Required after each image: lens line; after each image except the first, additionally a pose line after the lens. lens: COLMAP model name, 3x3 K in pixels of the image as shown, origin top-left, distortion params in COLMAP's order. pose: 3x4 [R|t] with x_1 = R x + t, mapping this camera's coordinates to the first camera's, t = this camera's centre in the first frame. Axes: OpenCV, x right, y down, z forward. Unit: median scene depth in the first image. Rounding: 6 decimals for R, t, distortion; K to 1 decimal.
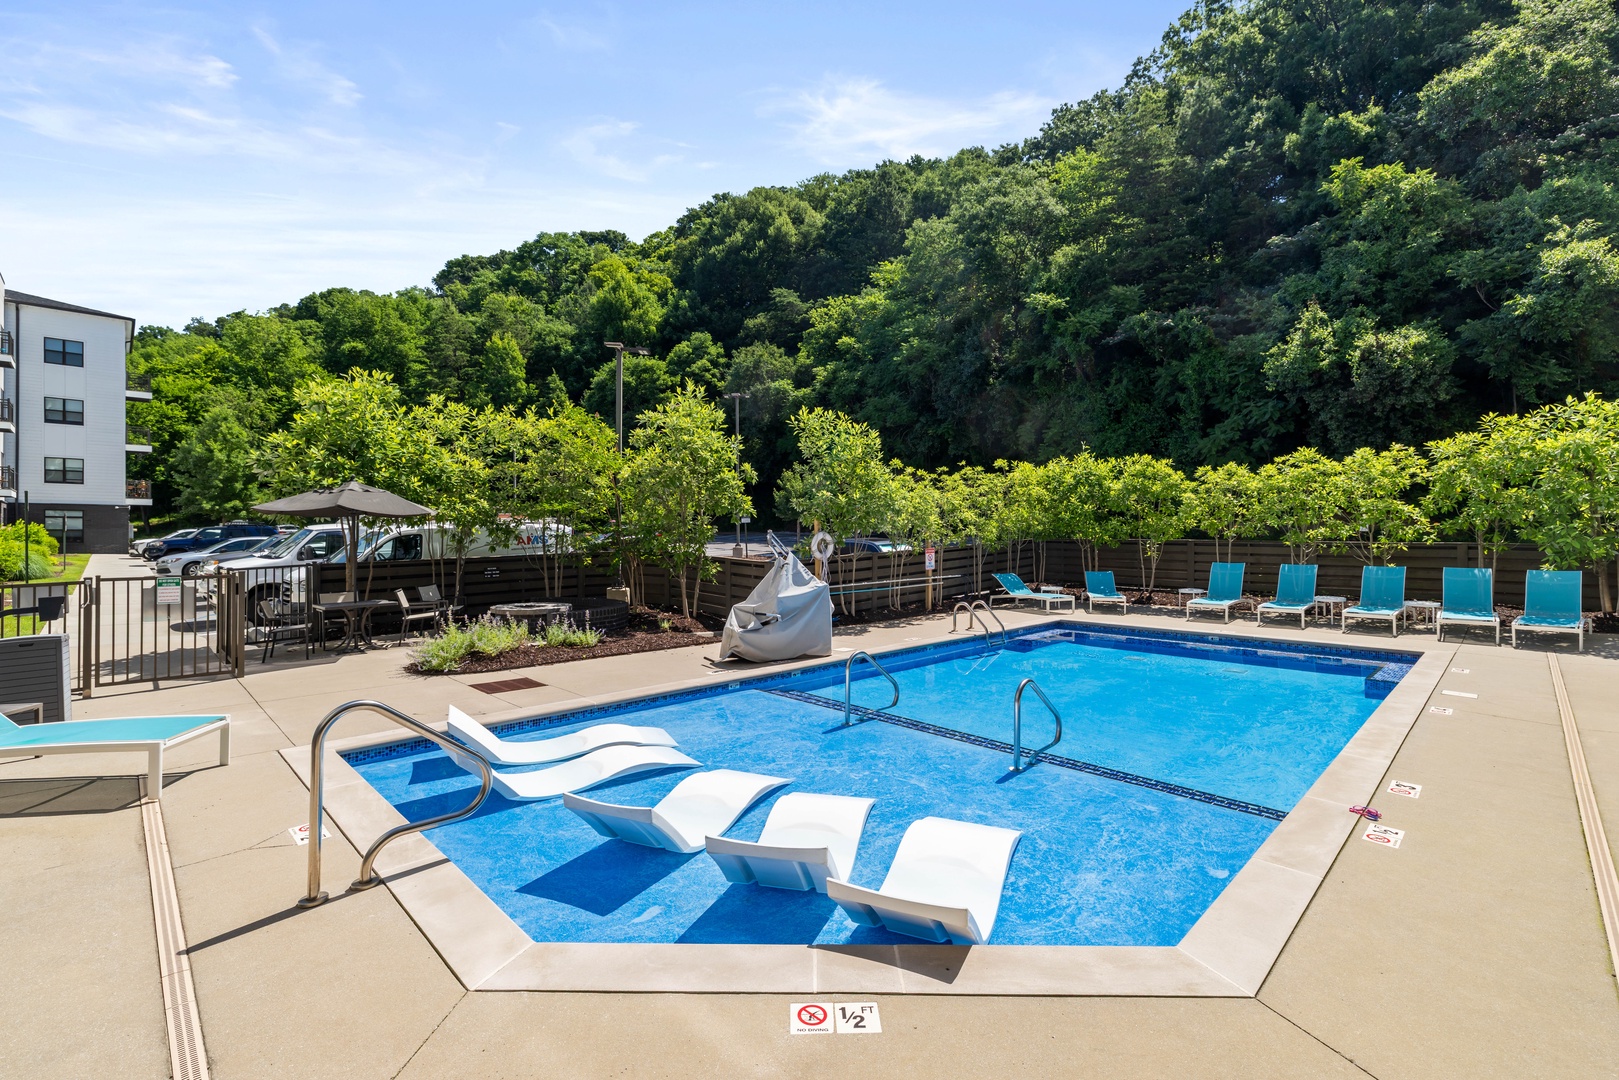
lens RADIAL K [[705.5, 0, 809.2], [0, 705.5, 539.0], [0, 0, 1]] dist [0.000991, -0.000750]
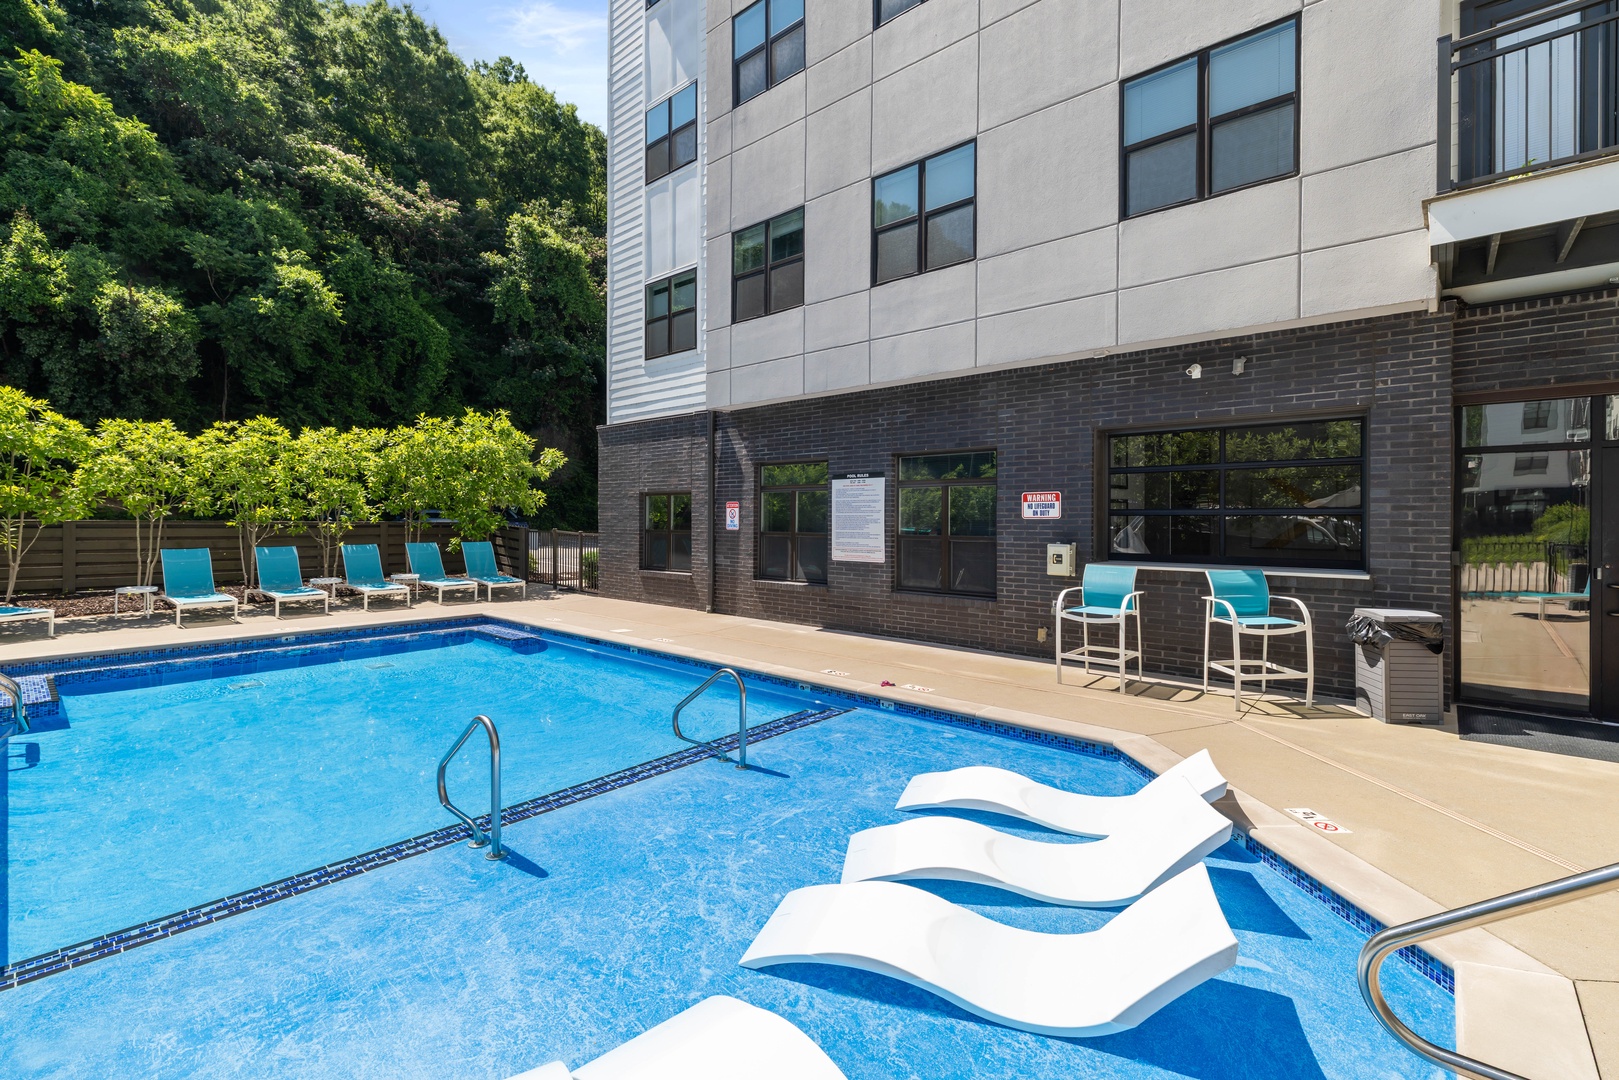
lens RADIAL K [[705.5, 0, 807.5], [0, 705.5, 516.8], [0, 0, 1]] dist [0.000991, -0.000750]
pose [[-0.078554, -0.001287, 0.996909, -0.478520], [0.004484, 0.999989, 0.001644, -0.000257], [-0.996900, 0.004600, -0.078547, 0.749431]]
